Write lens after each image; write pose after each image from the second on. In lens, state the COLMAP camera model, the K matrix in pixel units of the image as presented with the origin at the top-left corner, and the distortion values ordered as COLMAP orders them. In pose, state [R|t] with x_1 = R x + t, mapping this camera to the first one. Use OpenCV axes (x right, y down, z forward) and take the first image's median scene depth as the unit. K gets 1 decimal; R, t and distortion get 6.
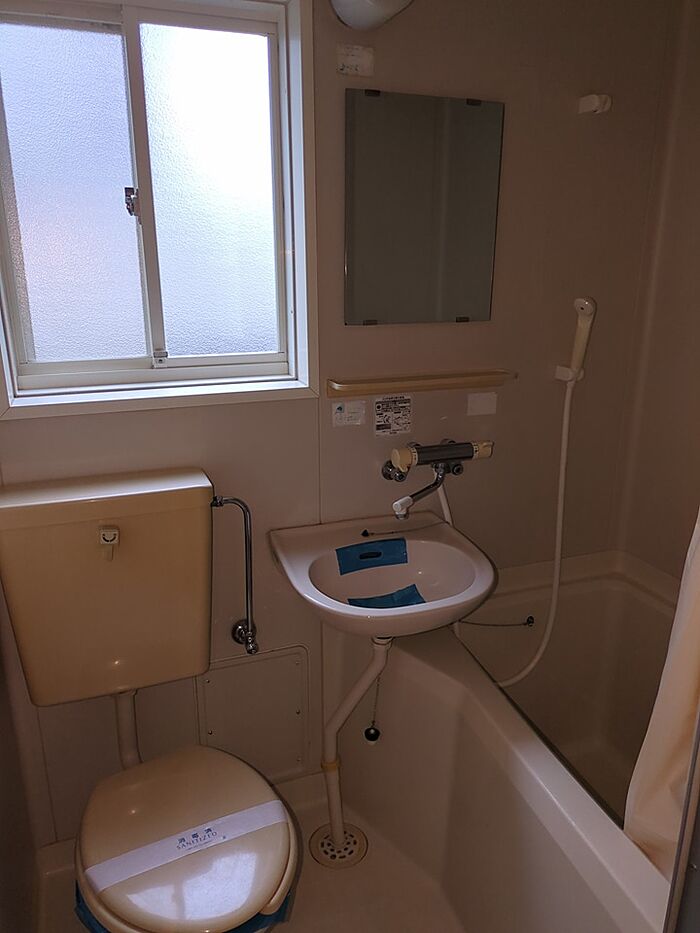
lens RADIAL K [[702.5, 0, 350.0], [0, 702.5, 466.5], [0, 0, 1]] dist [0.039525, -0.005054]
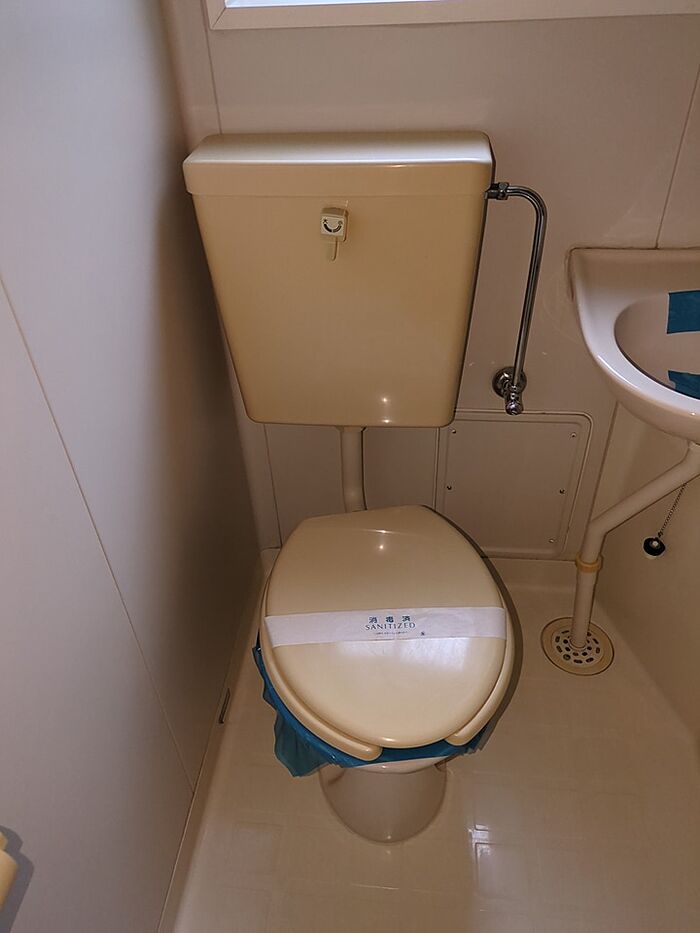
lens RADIAL K [[702.5, 0, 350.0], [0, 702.5, 466.5], [0, 0, 1]] dist [0.039525, -0.005054]
pose [[0.895879, 0.252847, -0.365335, -0.005127], [-0.088990, 0.907728, 0.410012, 0.022733], [0.435296, -0.334810, 0.835715, 0.273875]]
